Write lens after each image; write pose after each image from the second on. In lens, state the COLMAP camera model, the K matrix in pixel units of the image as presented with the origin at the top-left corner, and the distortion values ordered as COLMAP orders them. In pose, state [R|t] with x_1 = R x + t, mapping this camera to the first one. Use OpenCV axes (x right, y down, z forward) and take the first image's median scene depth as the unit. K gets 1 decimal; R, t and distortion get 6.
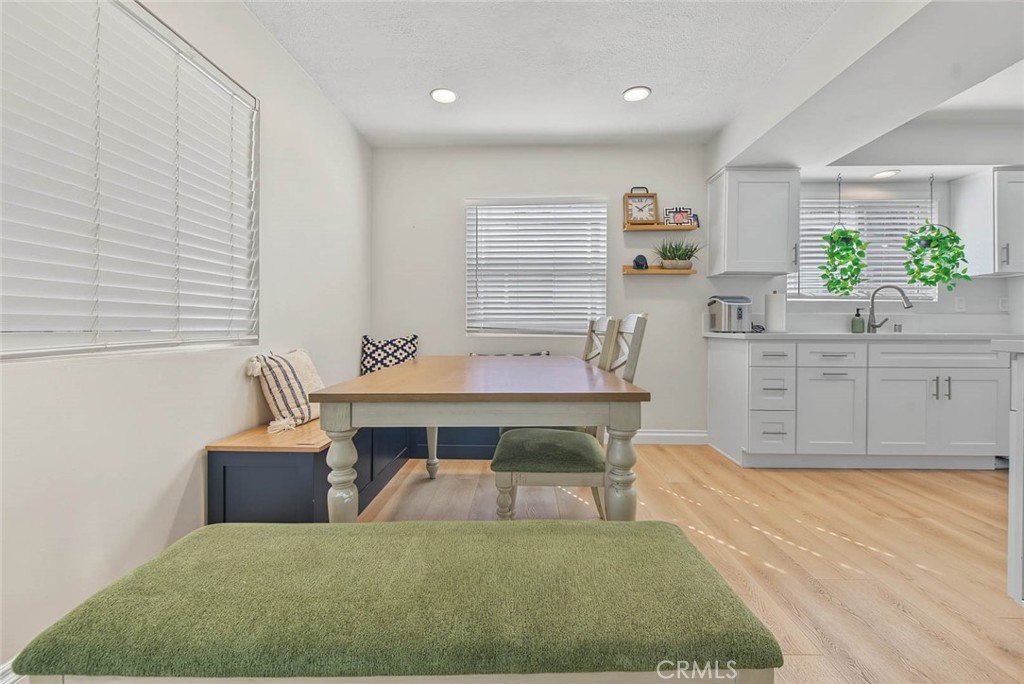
lens RADIAL K [[423.2, 0, 515.6], [0, 423.2, 326.8], [0, 0, 1]] dist [-0.001645, -0.000474]
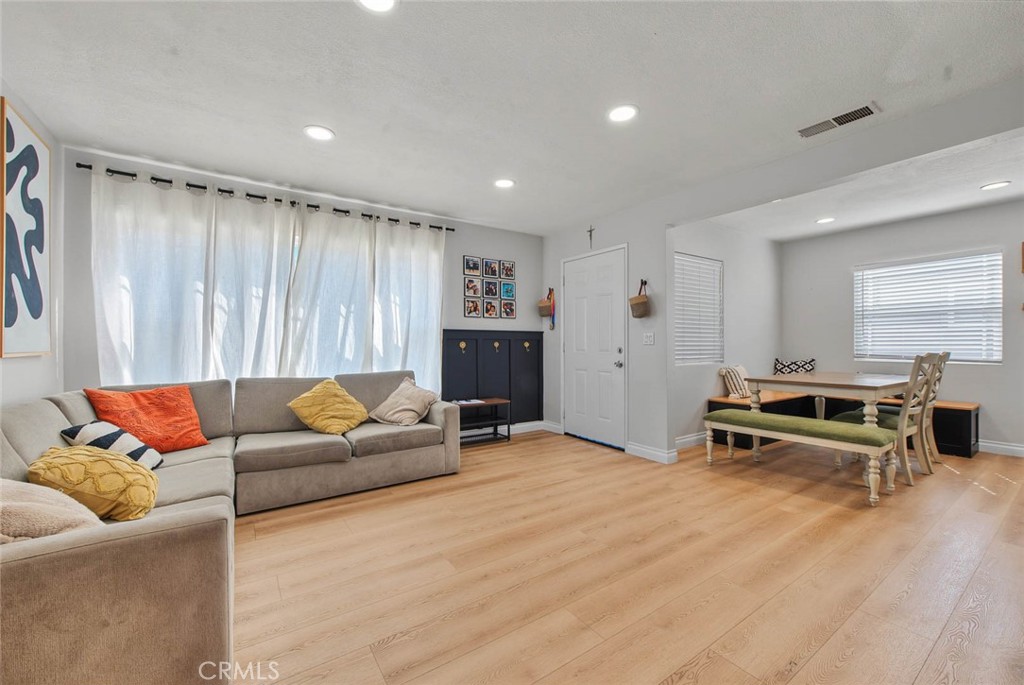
lens RADIAL K [[406.7, 0, 513.9], [0, 406.7, 345.3], [0, 0, 1]] dist [-0.000449, -0.000185]
pose [[0.587048, -0.001671, -0.809550, 0.353290], [0.003782, 0.999993, 0.000679, -0.038242], [0.809543, -0.003461, 0.587050, -0.828962]]
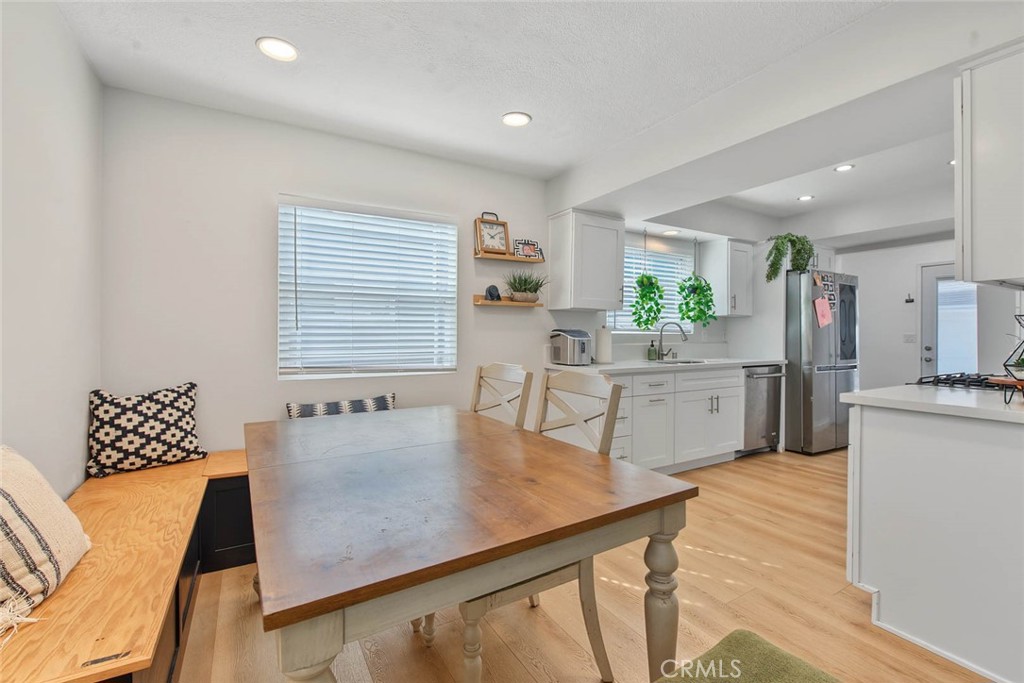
lens RADIAL K [[438.7, 0, 524.5], [0, 438.7, 337.0], [0, 0, 1]] dist [-0.001246, -0.000490]
pose [[0.845949, -0.003773, 0.533250, -0.174036], [0.002782, 0.999993, 0.002663, -0.058176], [-0.533256, -0.000769, 0.845953, 0.136857]]
